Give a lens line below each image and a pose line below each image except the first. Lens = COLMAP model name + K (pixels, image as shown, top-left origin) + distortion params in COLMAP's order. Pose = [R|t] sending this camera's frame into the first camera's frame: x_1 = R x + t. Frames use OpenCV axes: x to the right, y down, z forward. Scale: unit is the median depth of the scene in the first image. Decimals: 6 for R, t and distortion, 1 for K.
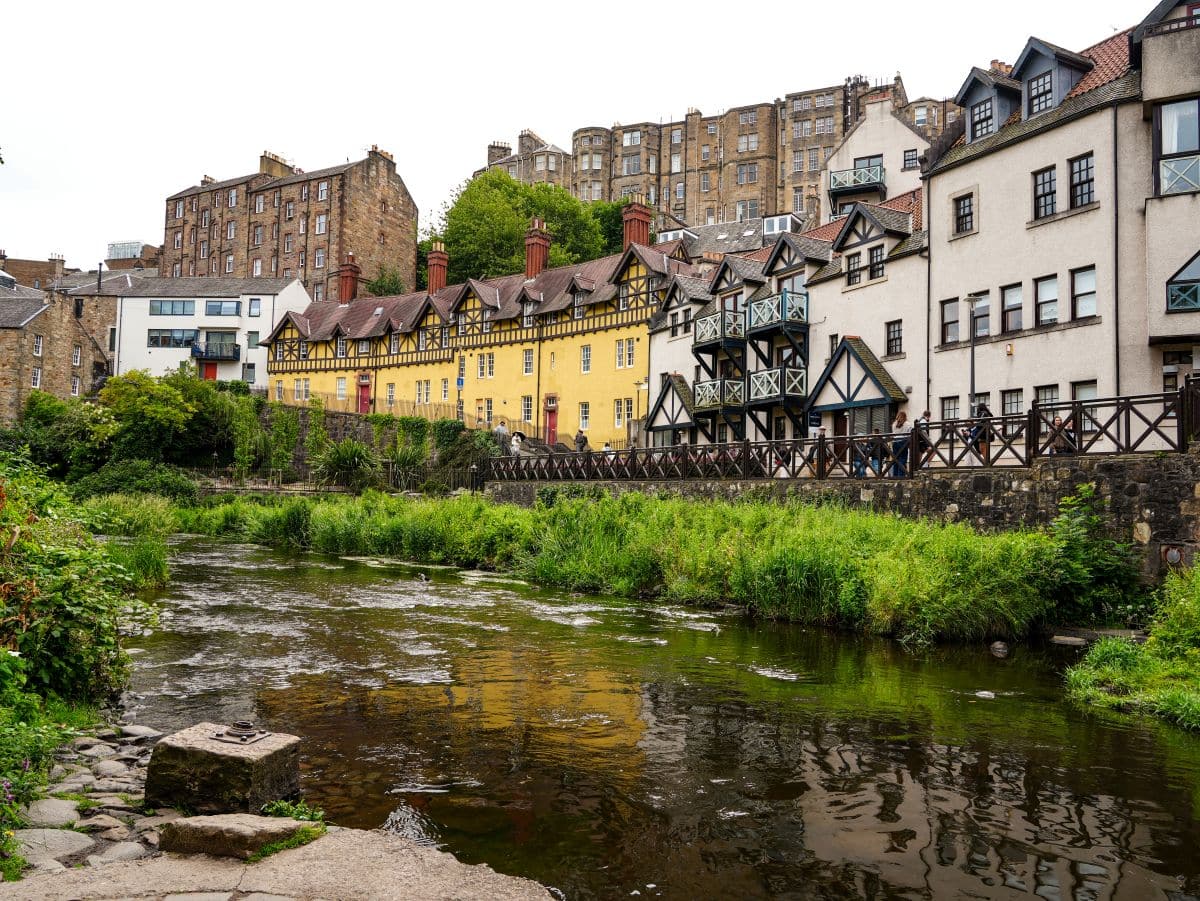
lens RADIAL K [[912.0, 0, 600.0], [0, 912.0, 450.5], [0, 0, 1]] dist [0.001643, 0.001311]
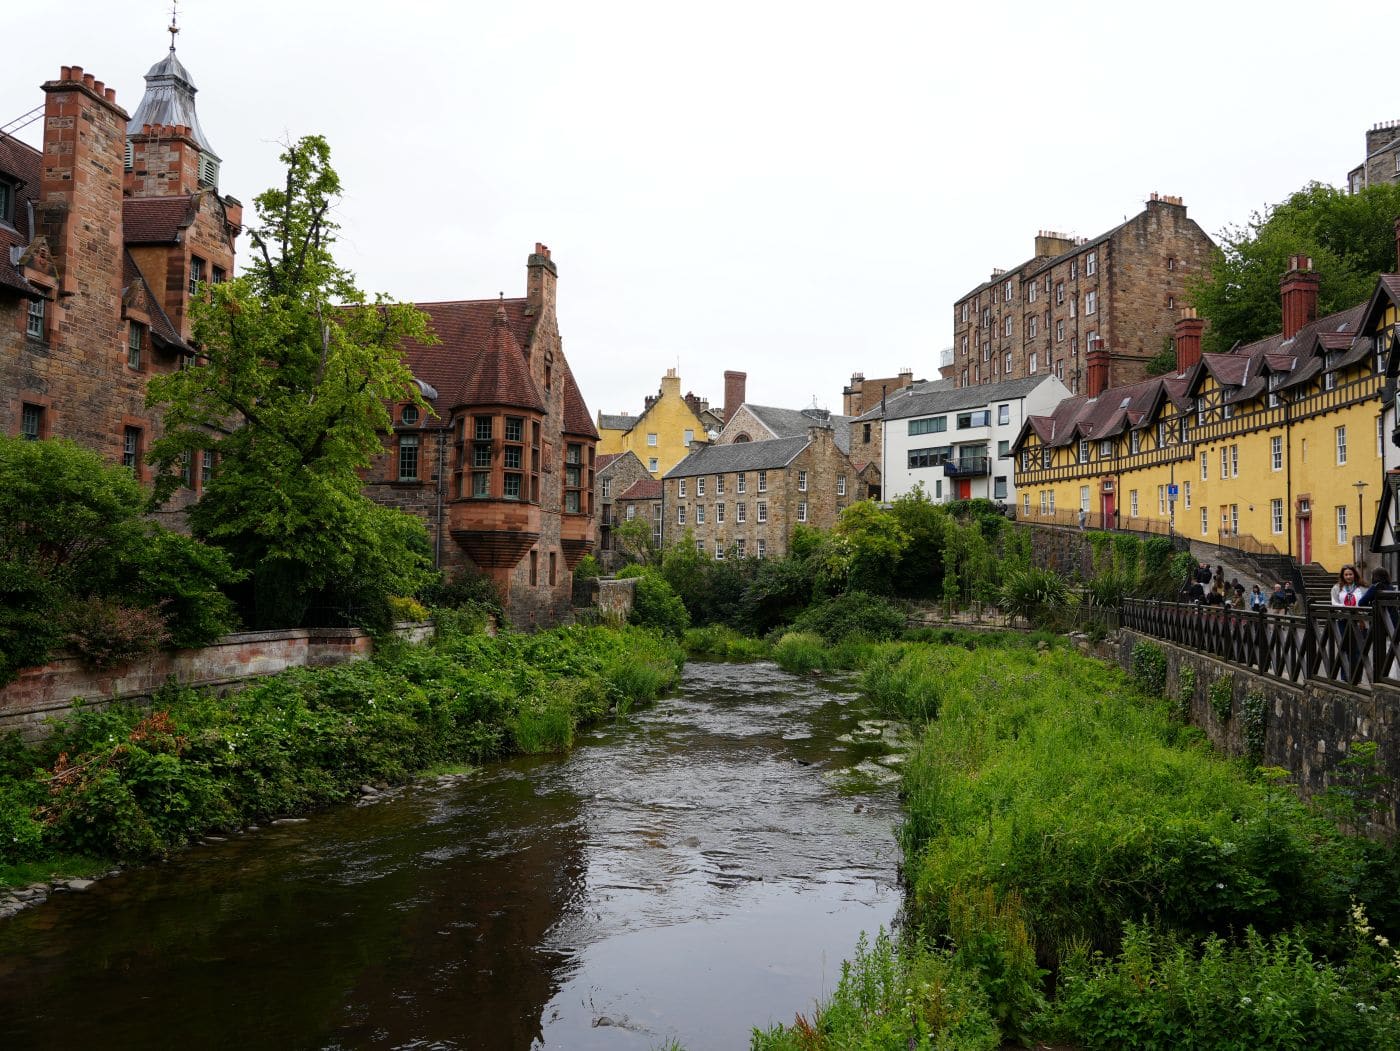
lens RADIAL K [[1064.0, 0, 700.0], [0, 1064.0, 525.5], [0, 0, 1]] dist [0.001643, 0.001311]
pose [[0.709586, -0.058052, -0.702223, 0.155432], [0.042659, 0.998312, -0.039423, -0.019017], [0.703326, -0.001982, 0.710864, 0.036828]]
